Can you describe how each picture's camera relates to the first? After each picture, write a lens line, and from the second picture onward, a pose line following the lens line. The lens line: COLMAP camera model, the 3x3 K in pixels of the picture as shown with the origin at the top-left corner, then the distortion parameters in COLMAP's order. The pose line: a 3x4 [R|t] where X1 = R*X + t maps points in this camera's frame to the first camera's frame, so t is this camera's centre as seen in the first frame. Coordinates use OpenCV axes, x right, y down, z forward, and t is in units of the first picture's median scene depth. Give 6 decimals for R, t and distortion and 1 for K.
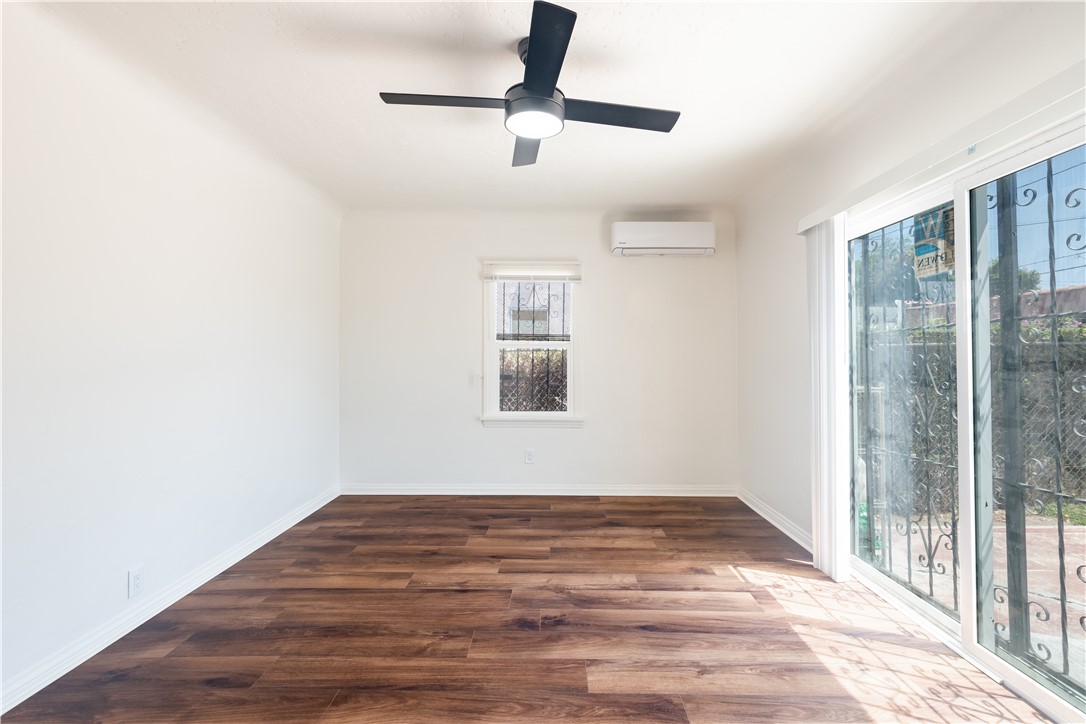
lens RADIAL K [[477.6, 0, 546.9], [0, 477.6, 358.0], [0, 0, 1]] dist [0.002174, -0.001086]
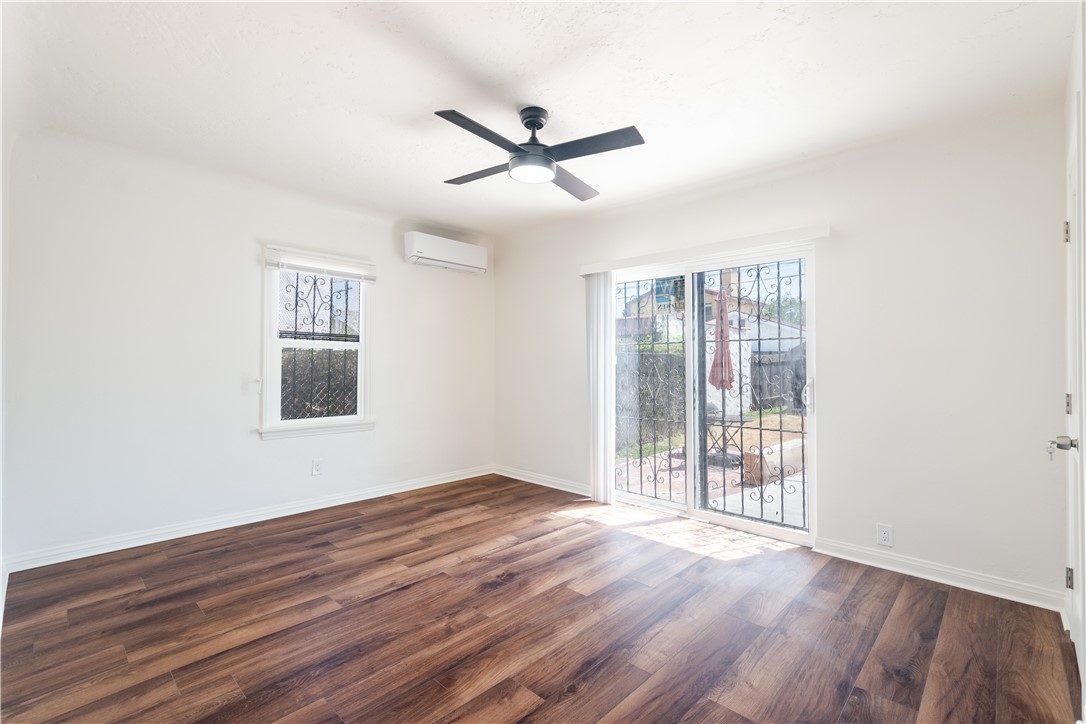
lens RADIAL K [[486.7, 0, 549.1], [0, 486.7, 358.5], [0, 0, 1]] dist [0.002949, -0.001110]
pose [[0.677112, 0.012183, 0.735779, -0.730507], [-0.005812, 0.999920, -0.011207, 0.013331], [-0.735857, 0.003312, 0.677129, 0.077273]]
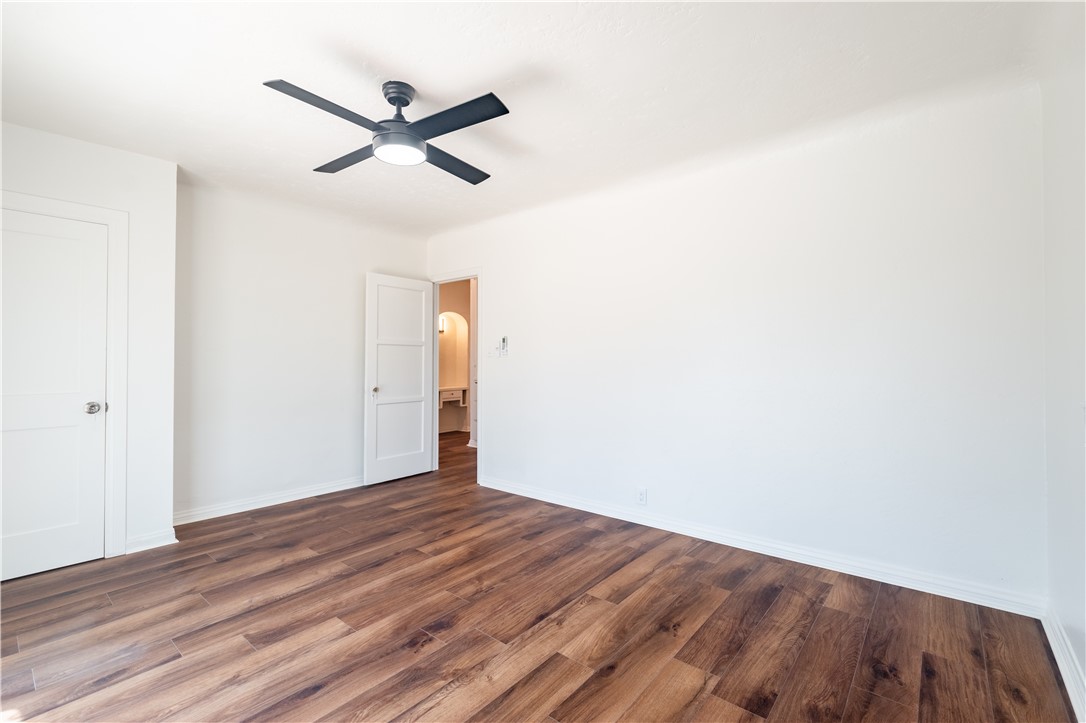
lens RADIAL K [[486.7, 0, 549.1], [0, 486.7, 358.0], [0, 0, 1]] dist [0.002949, -0.001110]
pose [[-0.630512, 0.002770, -0.776174, 0.511996], [0.004665, 0.999989, -0.000220, 0.009809], [0.776165, -0.003760, -0.630518, 1.578298]]
